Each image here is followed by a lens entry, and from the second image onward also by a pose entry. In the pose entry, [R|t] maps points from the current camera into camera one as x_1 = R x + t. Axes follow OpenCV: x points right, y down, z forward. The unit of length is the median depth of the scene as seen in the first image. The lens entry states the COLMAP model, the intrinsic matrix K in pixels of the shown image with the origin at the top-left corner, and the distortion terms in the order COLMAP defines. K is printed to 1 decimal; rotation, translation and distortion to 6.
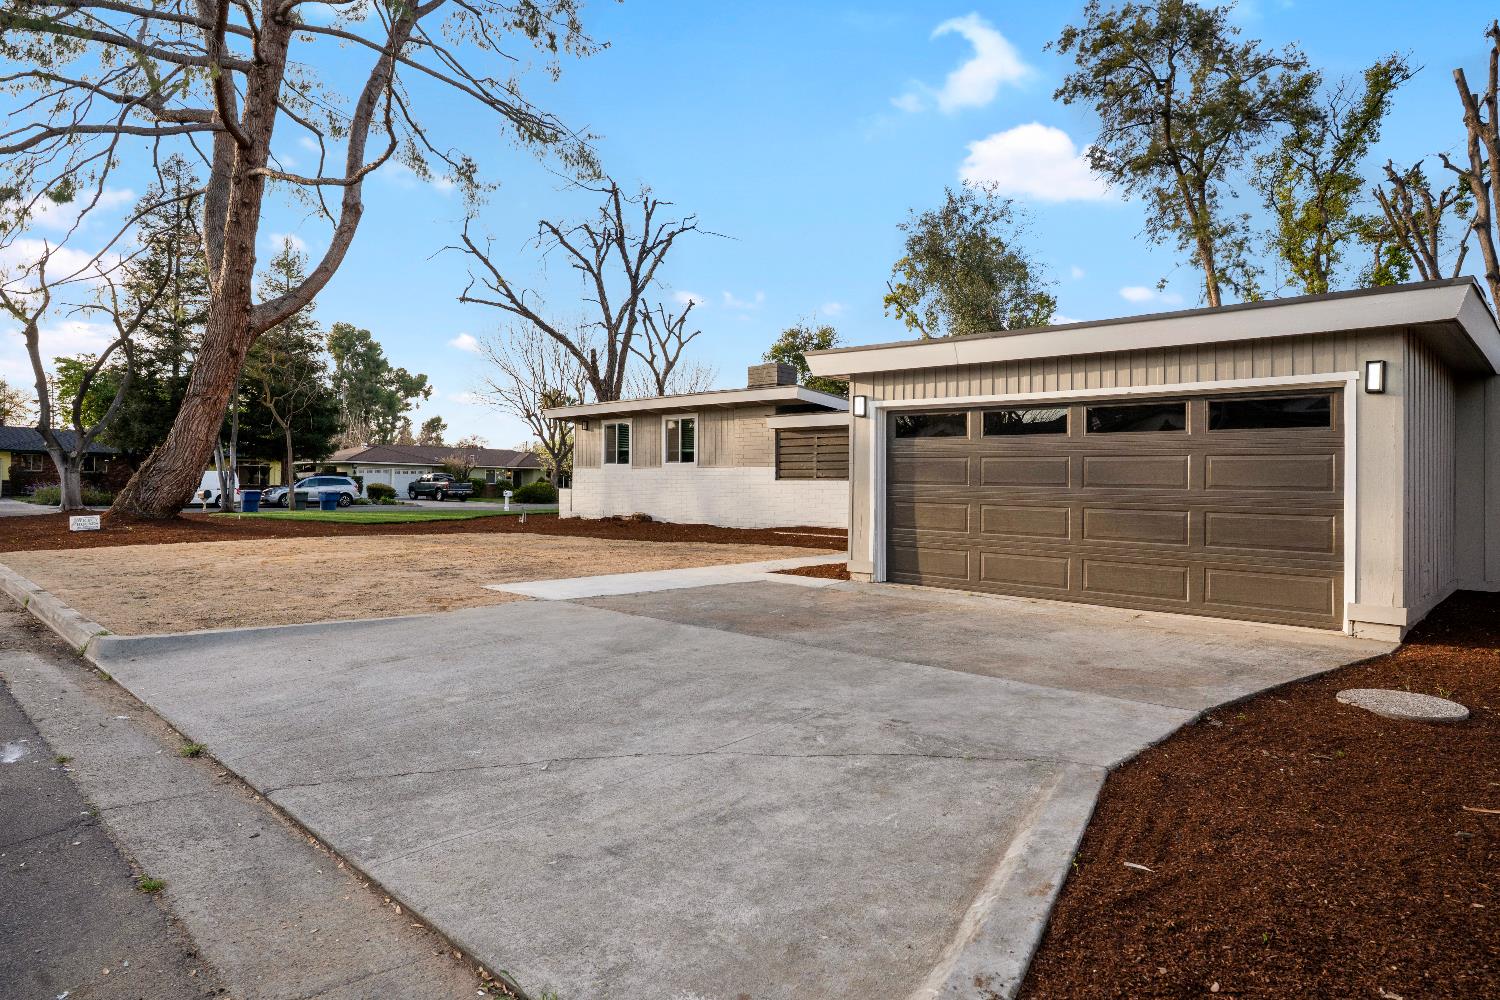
lens RADIAL K [[891.7, 0, 750.0], [0, 891.7, 500.0], [0, 0, 1]] dist [-0.097084, 0.073727]
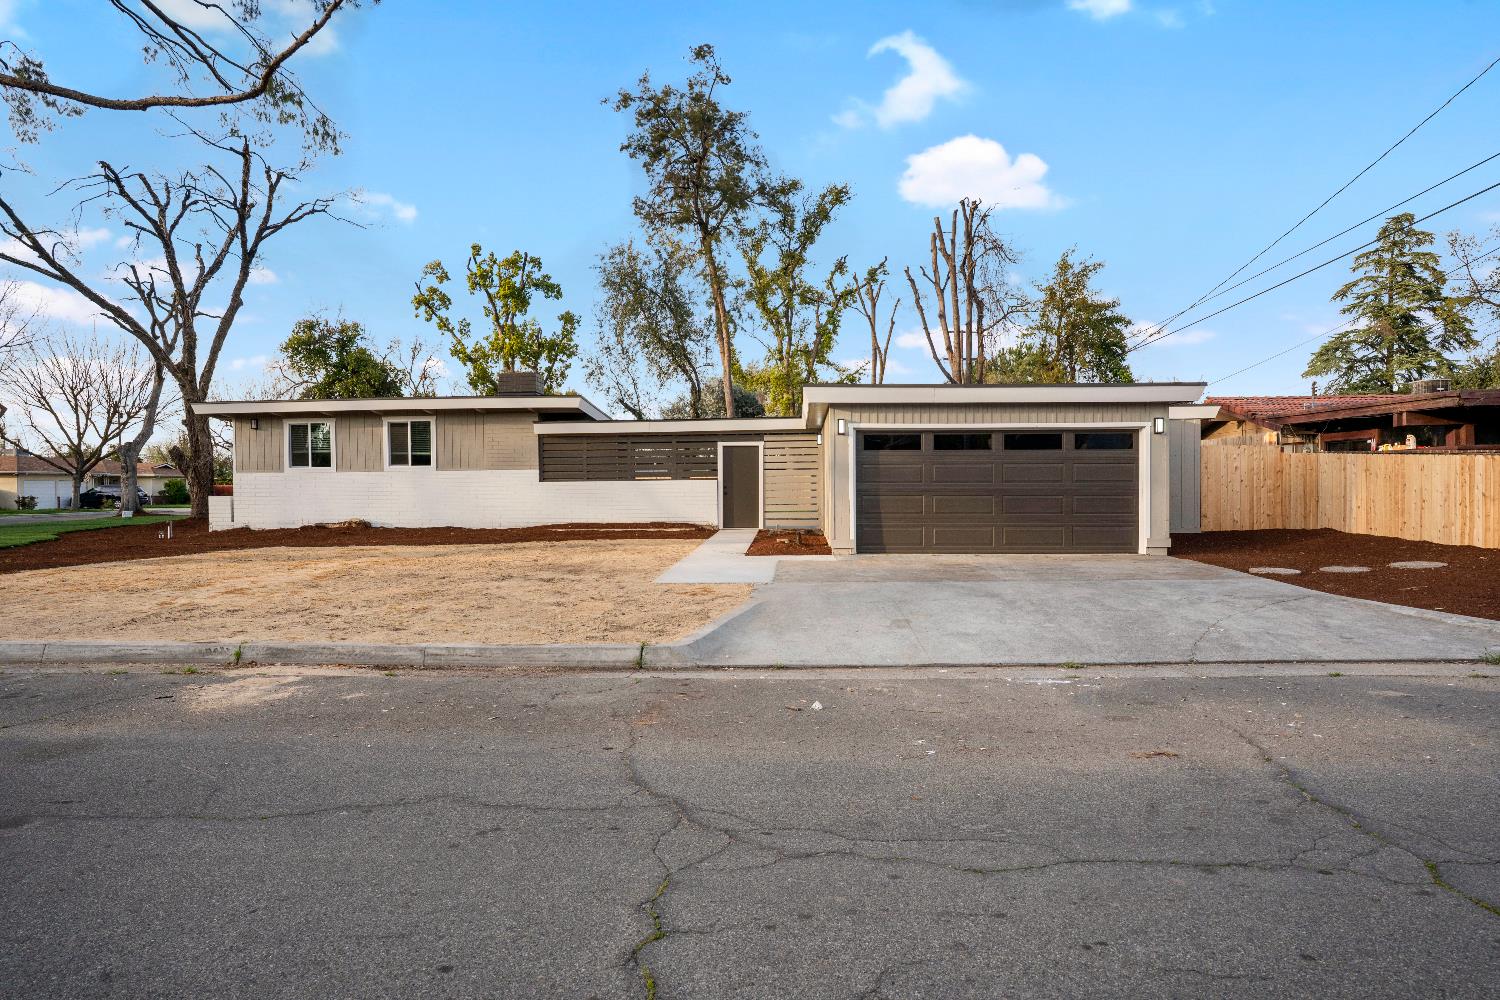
lens RADIAL K [[859.9, 0, 750.0], [0, 859.9, 500.0], [0, 0, 1]] dist [-0.026874, 0.001882]
pose [[0.740320, -0.029780, 0.671594, -0.427366], [0.027239, 0.999527, 0.014295, -0.007437], [-0.671702, 0.007711, 0.740781, 0.052920]]
